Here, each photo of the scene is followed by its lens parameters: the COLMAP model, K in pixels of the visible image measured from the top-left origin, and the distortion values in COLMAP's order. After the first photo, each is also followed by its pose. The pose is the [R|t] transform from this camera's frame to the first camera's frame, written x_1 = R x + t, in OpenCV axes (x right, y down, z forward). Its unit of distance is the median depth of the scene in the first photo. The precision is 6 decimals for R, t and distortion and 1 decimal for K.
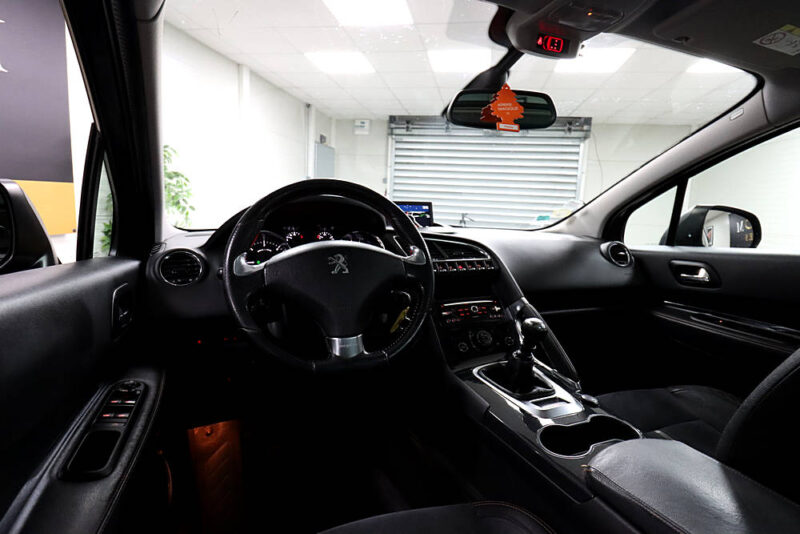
lens RADIAL K [[427.1, 0, 400.1], [0, 427.1, 260.9], [0, 0, 1]] dist [-0.010941, -0.003666]
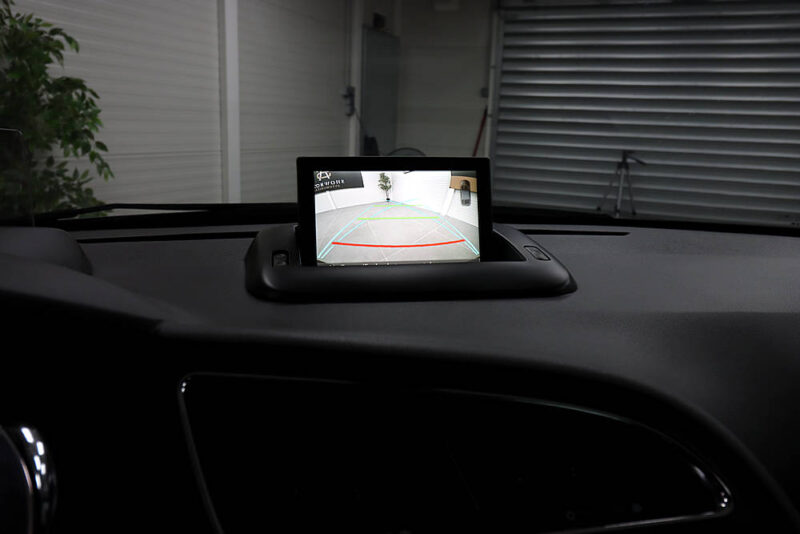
lens RADIAL K [[646.3, 0, 397.7], [0, 646.3, 266.4], [0, 0, 1]] dist [-0.001496, 0.007858]
pose [[0.982010, 0.036447, -0.185280, 0.282956], [-0.022555, 0.996811, 0.076544, -0.284424], [0.187479, -0.070988, 0.979700, 1.671285]]
